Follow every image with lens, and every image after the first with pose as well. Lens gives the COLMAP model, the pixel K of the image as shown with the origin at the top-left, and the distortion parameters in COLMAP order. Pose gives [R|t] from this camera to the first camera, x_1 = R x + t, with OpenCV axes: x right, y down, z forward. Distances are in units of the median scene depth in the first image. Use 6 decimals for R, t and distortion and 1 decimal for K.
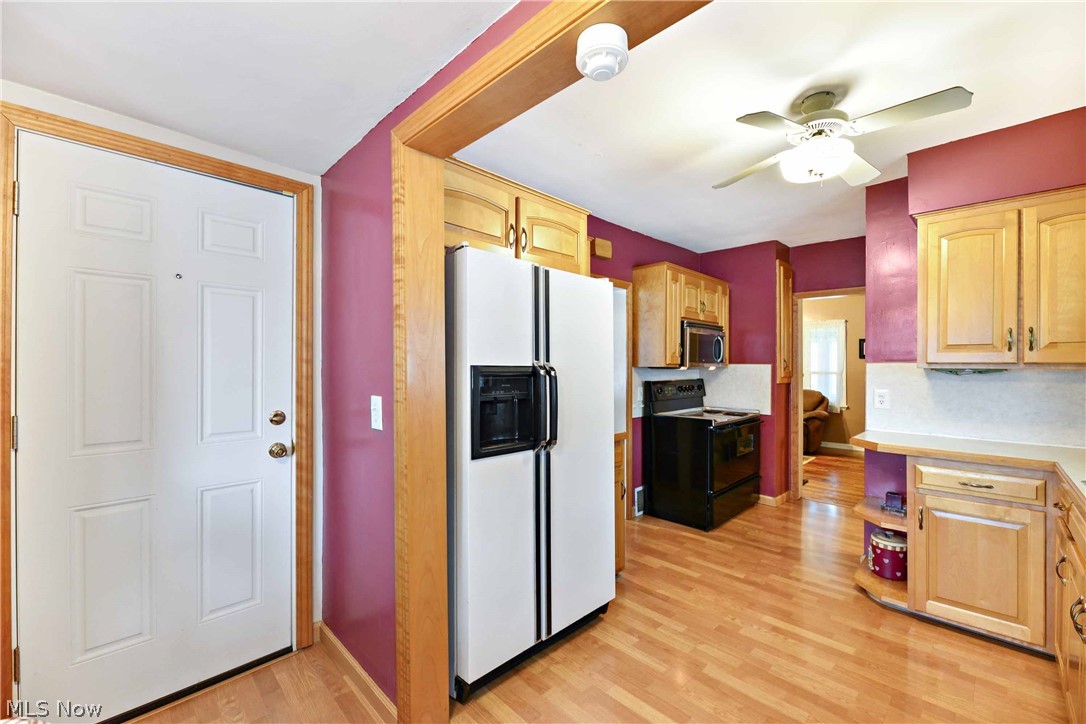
lens RADIAL K [[450.4, 0, 551.9], [0, 450.4, 368.7], [0, 0, 1]] dist [0.000554, -0.003708]
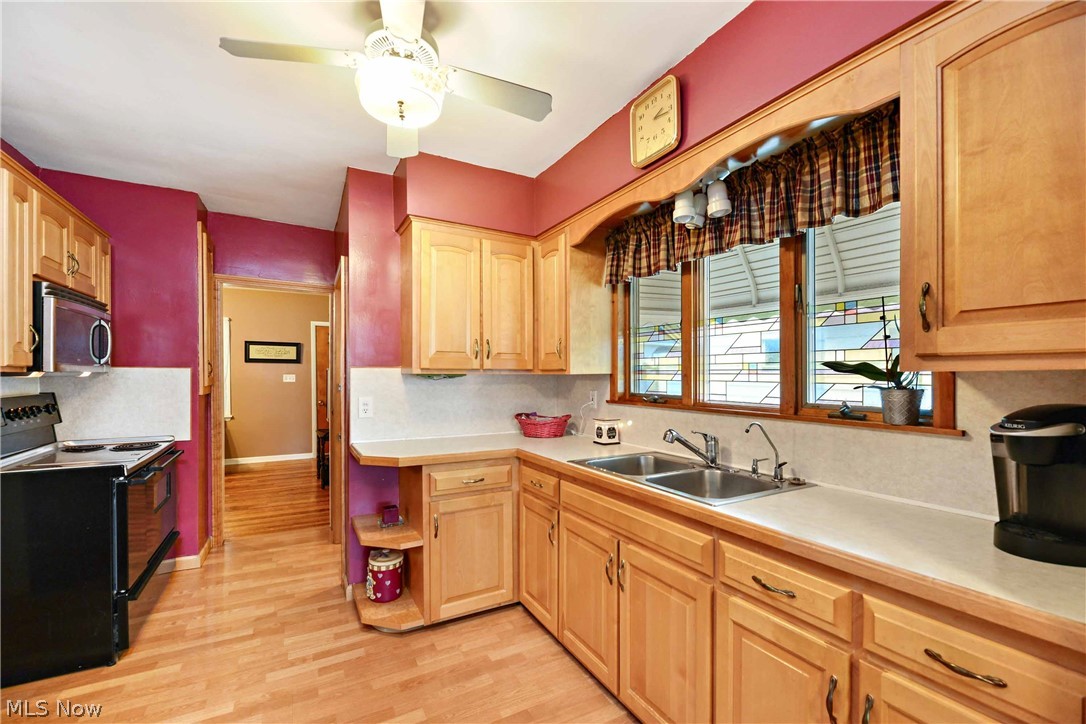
lens RADIAL K [[450.4, 0, 532.0], [0, 450.4, 375.8], [0, 0, 1]] dist [0.000554, -0.003708]
pose [[0.287708, -0.008365, 0.957682, -0.040724], [0.001808, 0.999965, 0.008191, -0.002964], [-0.957716, -0.000625, 0.287713, 0.348802]]
